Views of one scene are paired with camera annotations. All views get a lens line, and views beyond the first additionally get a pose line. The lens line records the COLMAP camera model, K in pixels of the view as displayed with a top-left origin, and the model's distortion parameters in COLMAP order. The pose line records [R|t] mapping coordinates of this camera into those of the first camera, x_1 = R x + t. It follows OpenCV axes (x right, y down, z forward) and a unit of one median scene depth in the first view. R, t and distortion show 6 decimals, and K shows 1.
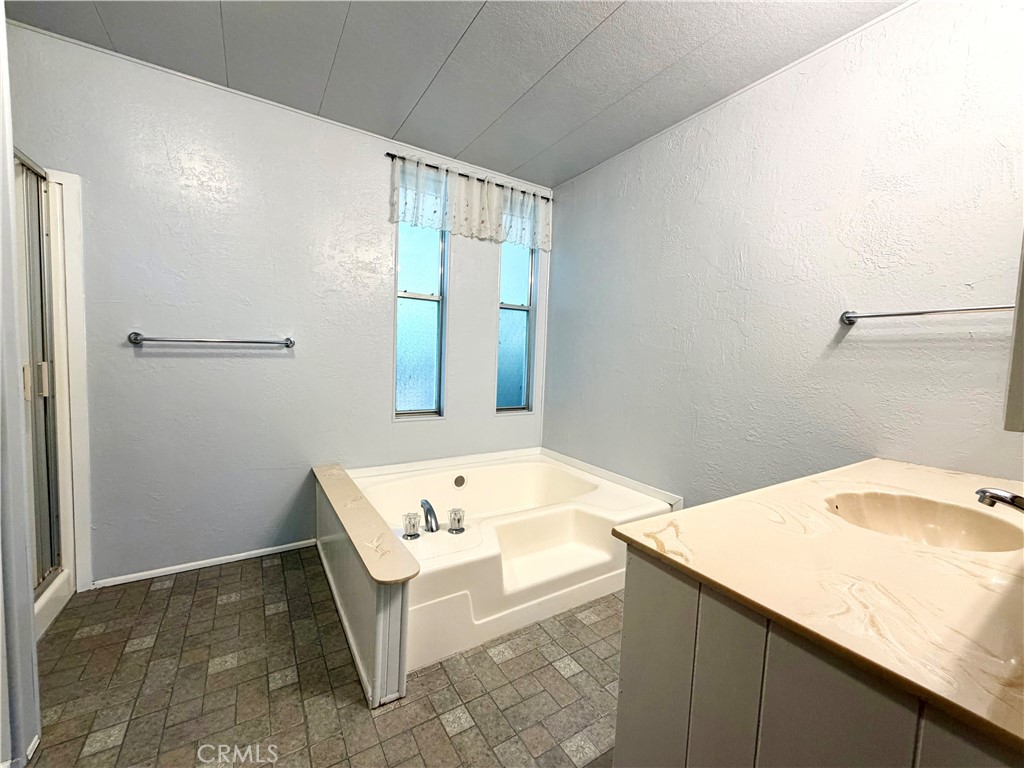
lens RADIAL K [[408.6, 0, 509.1], [0, 408.6, 385.3], [0, 0, 1]] dist [-0.000532, -0.000082]
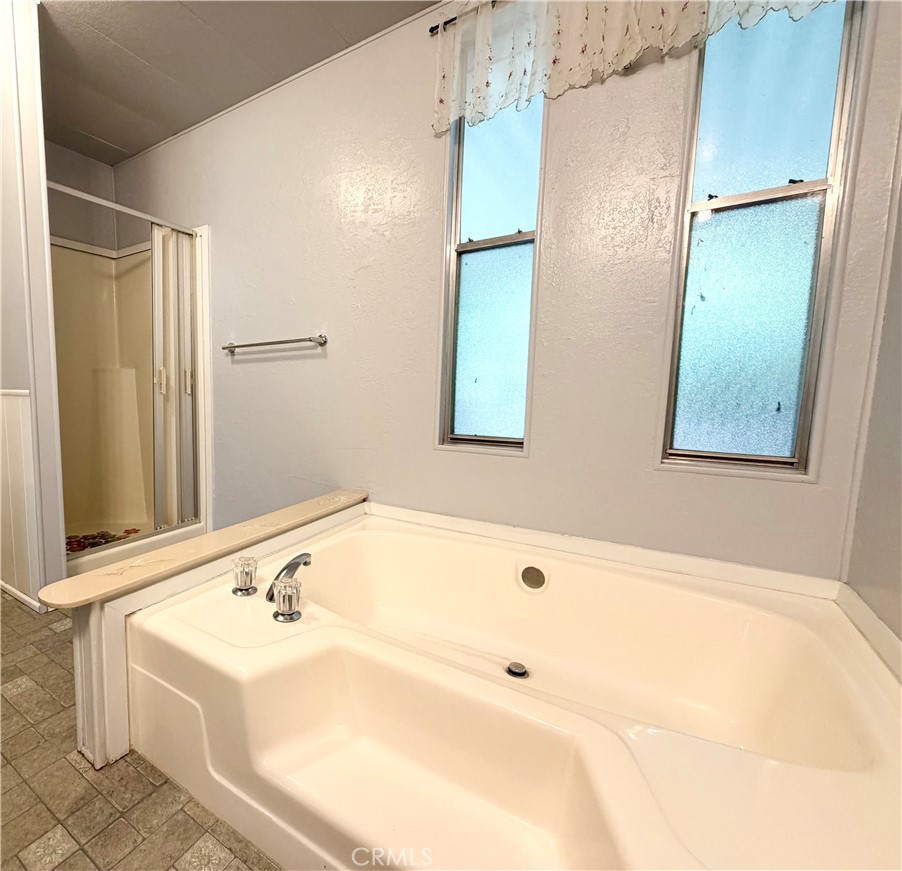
lens RADIAL K [[514.9, 0, 451.0], [0, 514.9, 432.0], [0, 0, 1]] dist [-0.002308, -0.001186]
pose [[0.342065, 0.063139, -0.937553, 0.667824], [-0.034586, 0.997910, 0.054585, 0.023407], [0.939040, 0.013754, 0.343534, 0.995892]]
